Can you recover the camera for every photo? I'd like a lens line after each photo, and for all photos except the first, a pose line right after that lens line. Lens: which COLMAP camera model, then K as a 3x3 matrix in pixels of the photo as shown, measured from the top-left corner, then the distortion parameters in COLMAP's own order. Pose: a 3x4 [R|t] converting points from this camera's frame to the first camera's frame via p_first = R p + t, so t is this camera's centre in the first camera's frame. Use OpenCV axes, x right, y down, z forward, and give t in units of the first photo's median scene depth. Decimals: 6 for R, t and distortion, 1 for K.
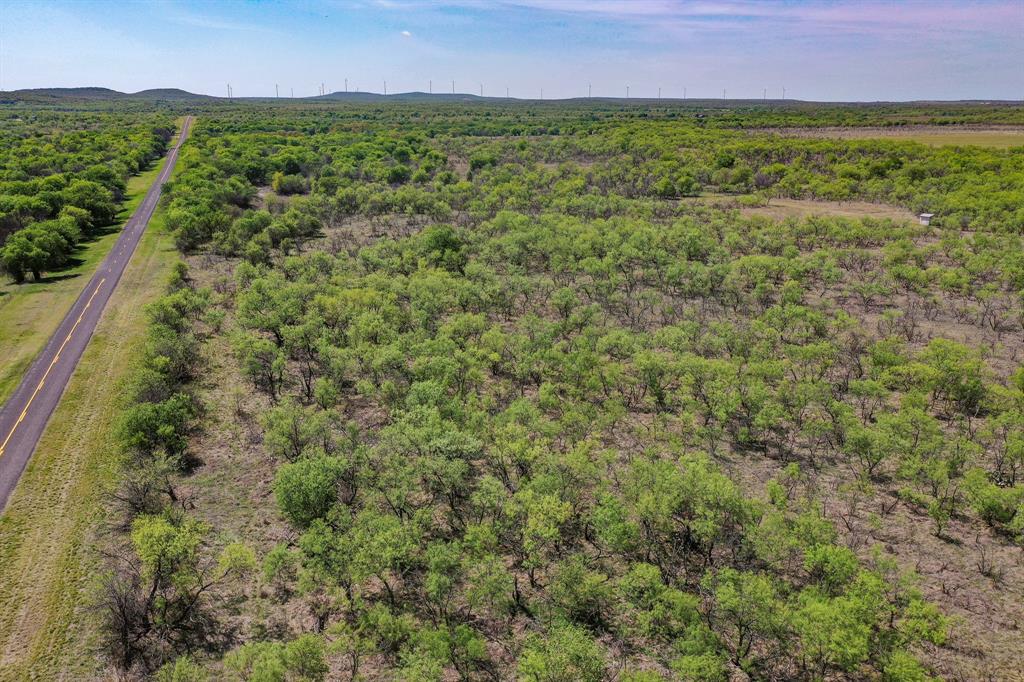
lens RADIAL K [[820.2, 0, 512.0], [0, 820.2, 341.0], [0, 0, 1]] dist [0.003046, -0.000735]
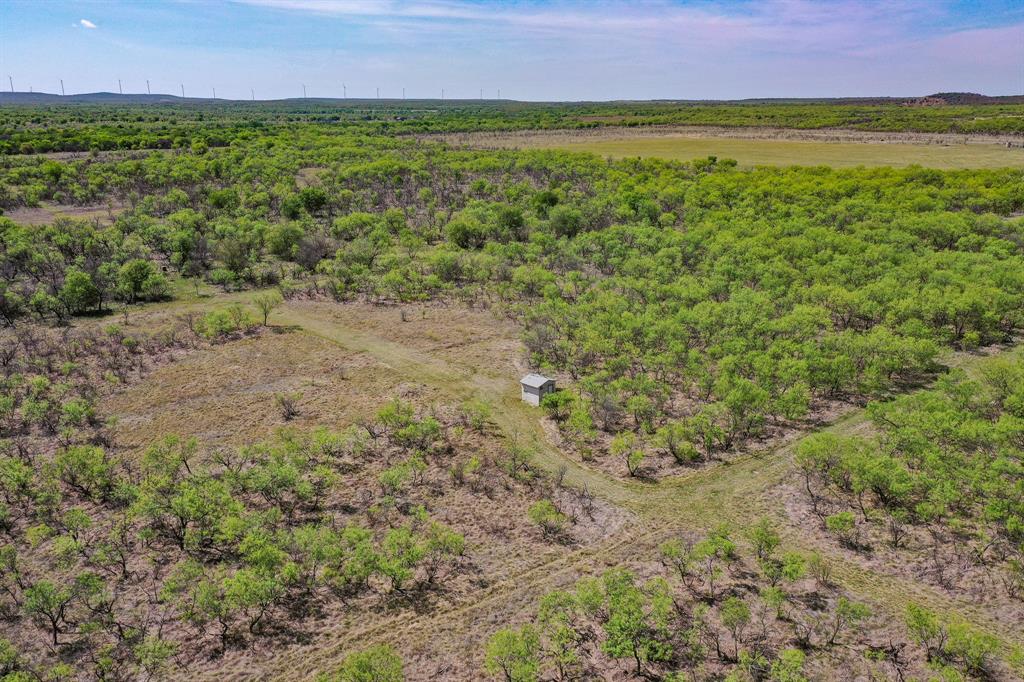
lens RADIAL K [[820.2, 0, 512.0], [0, 820.2, 341.0], [0, 0, 1]] dist [0.003046, -0.000735]
pose [[0.949300, -0.091134, 0.300873, 0.068273], [0.091196, 0.995736, 0.013867, -0.033849], [-0.300854, 0.014274, 0.953563, 0.110117]]
